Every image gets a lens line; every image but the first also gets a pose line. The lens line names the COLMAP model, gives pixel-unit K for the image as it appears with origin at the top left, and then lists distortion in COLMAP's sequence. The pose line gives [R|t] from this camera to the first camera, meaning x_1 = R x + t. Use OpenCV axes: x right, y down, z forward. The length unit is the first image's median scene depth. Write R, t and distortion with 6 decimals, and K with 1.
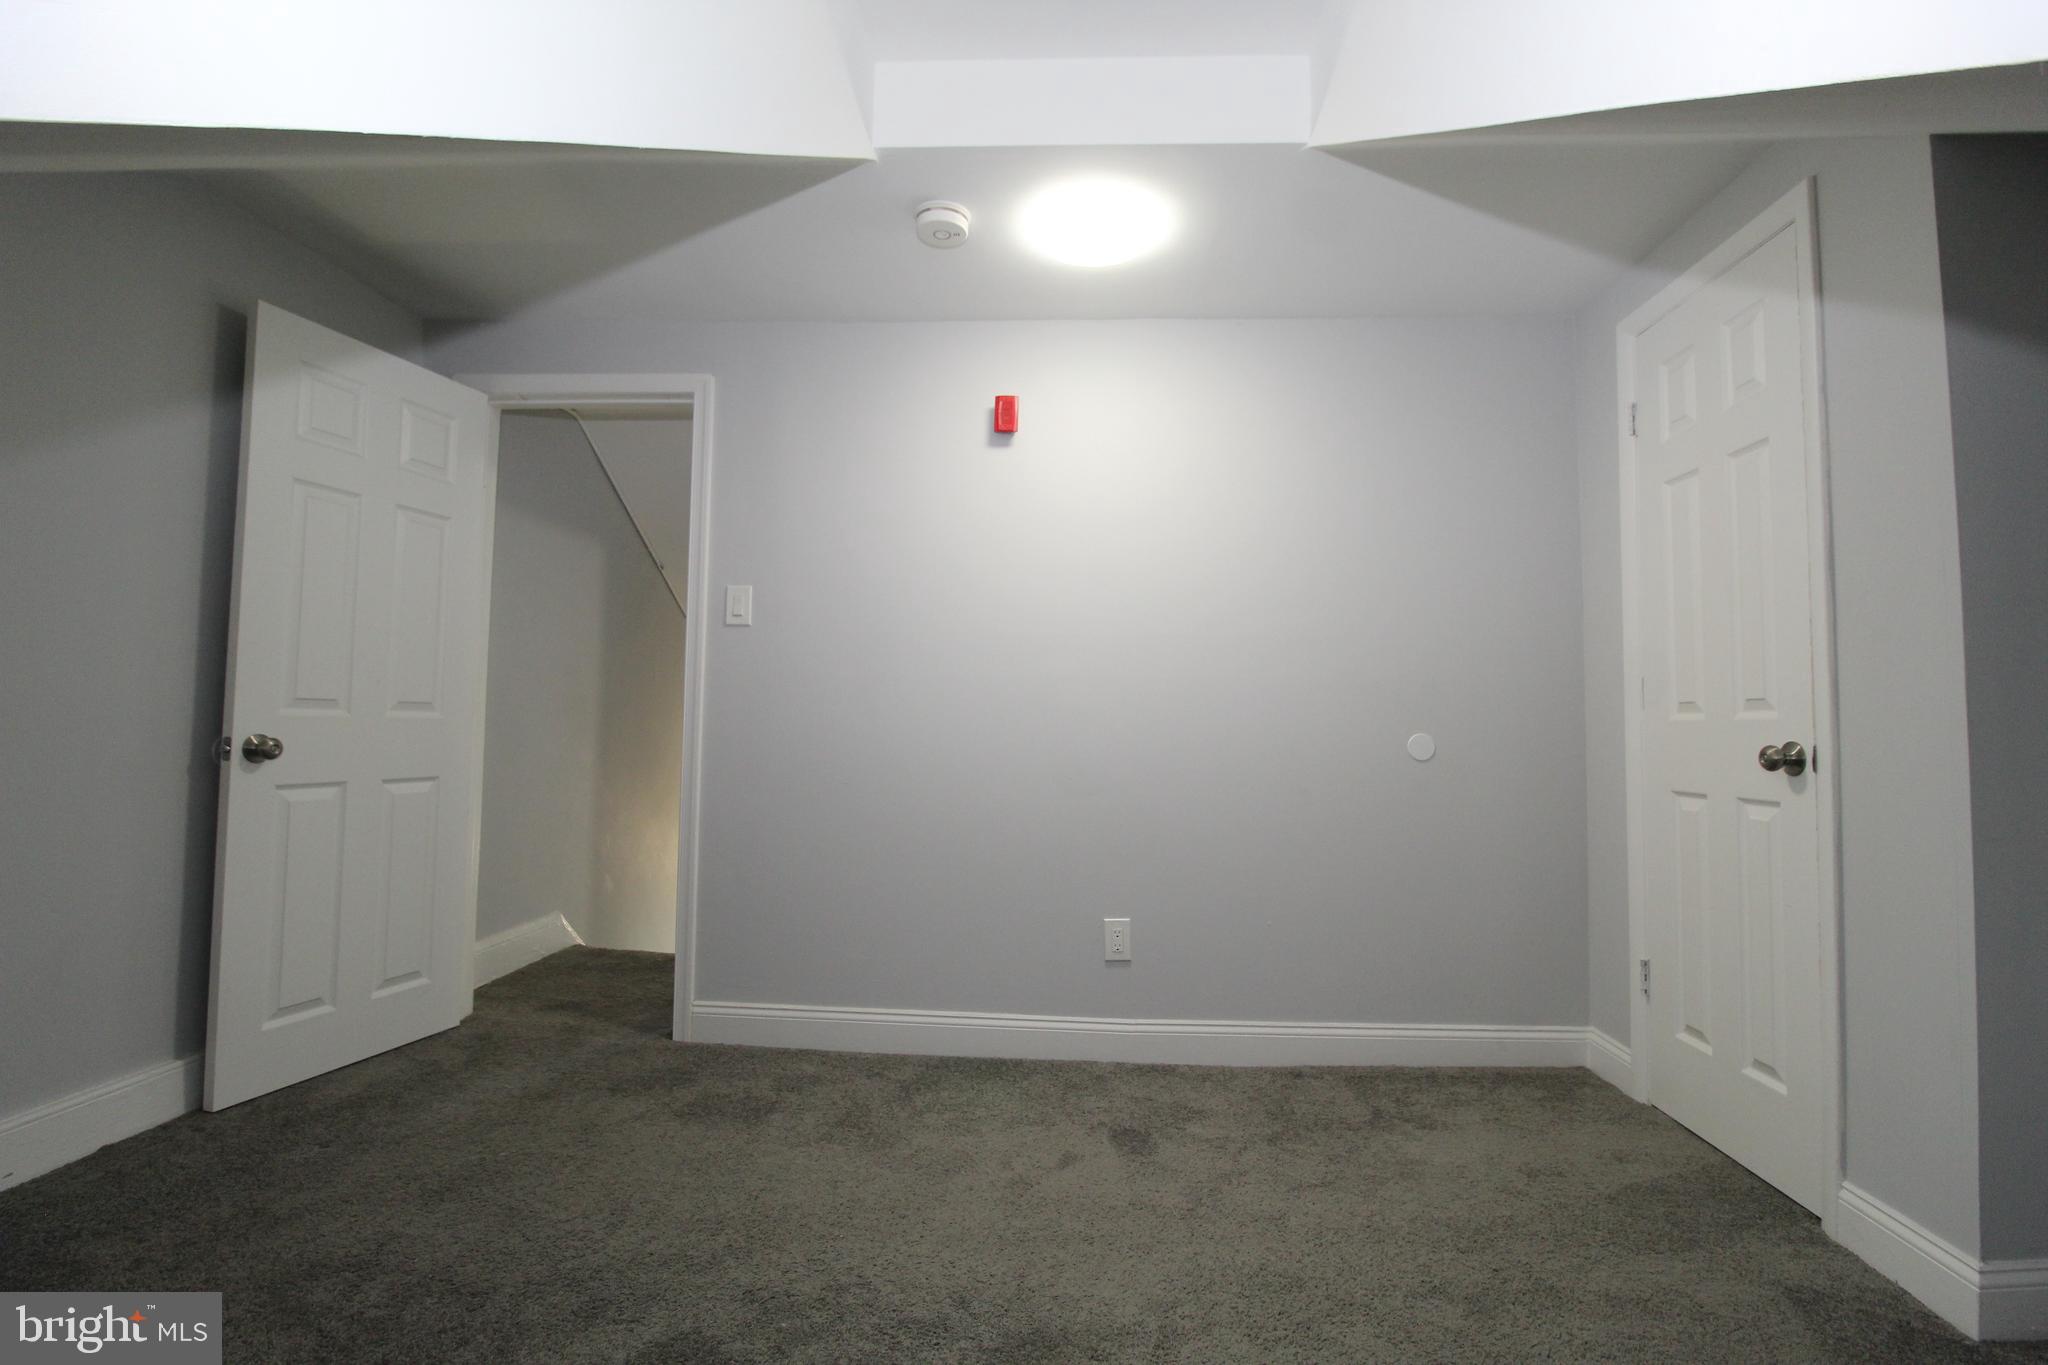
lens RADIAL K [[945.9, 0, 1037.1], [0, 945.9, 674.1], [0, 0, 1]] dist [-0.000262, -0.014487]
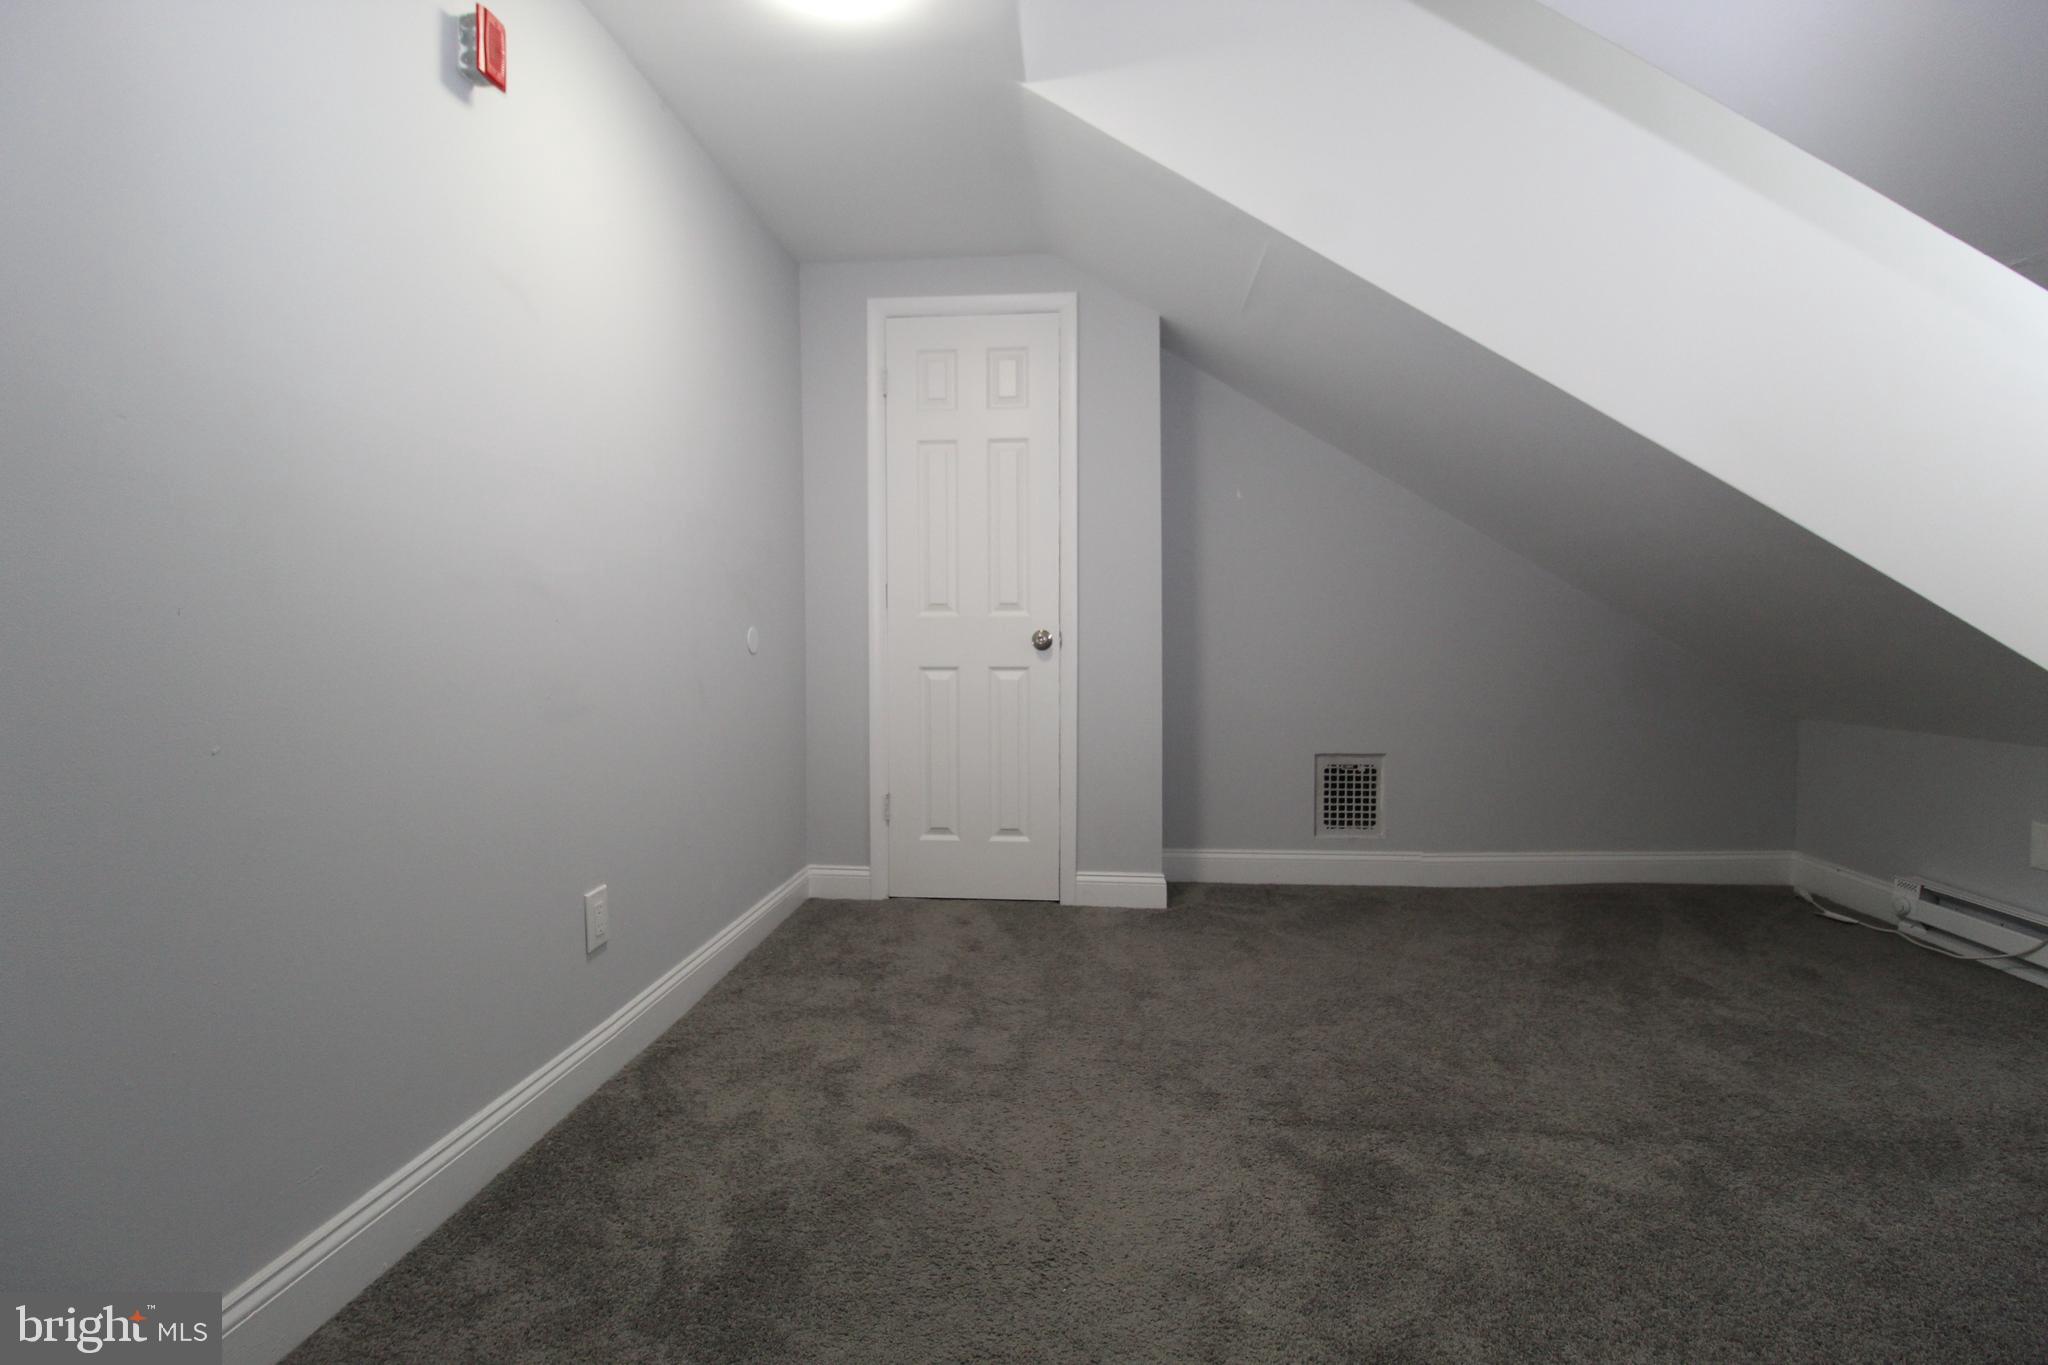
lens RADIAL K [[945.9, 0, 1037.1], [0, 945.9, 674.1], [0, 0, 1]] dist [-0.000262, -0.014487]
pose [[0.030577, -0.048696, 0.998345, -0.806660], [-0.053672, 0.997292, 0.050289, 0.061202], [-0.998090, -0.055121, 0.027880, 0.885963]]
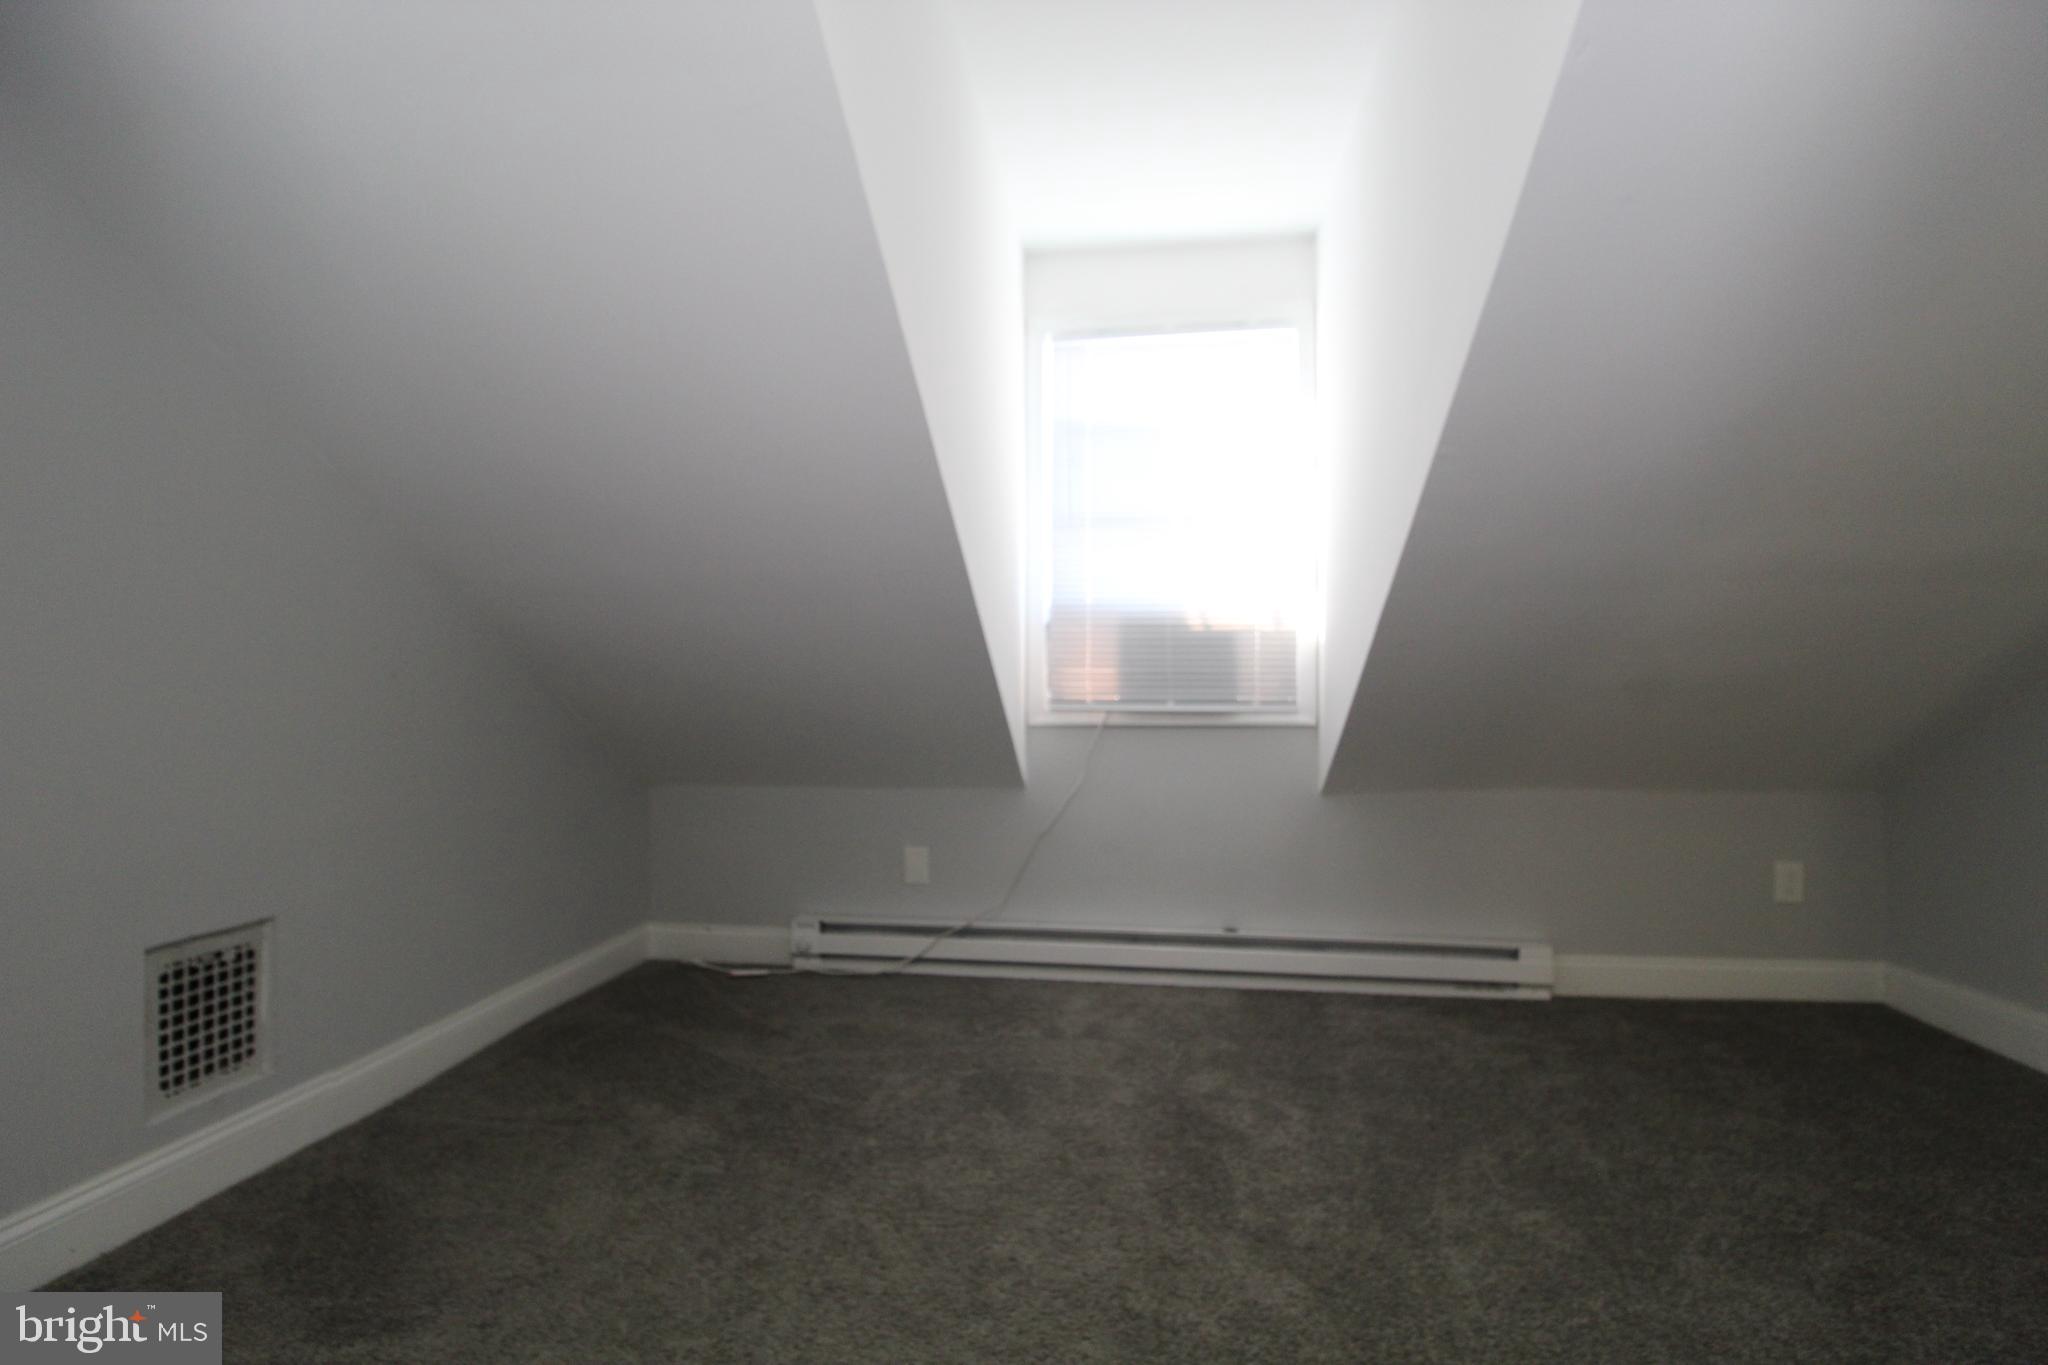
lens RADIAL K [[945.9, 0, 1037.1], [0, 945.9, 674.1], [0, 0, 1]] dist [-0.000262, -0.014487]
pose [[-0.997448, -0.009432, 0.070766, 0.074419], [-0.015391, 0.996335, -0.084141, 0.083753], [-0.069713, -0.085015, -0.993938, 1.180890]]
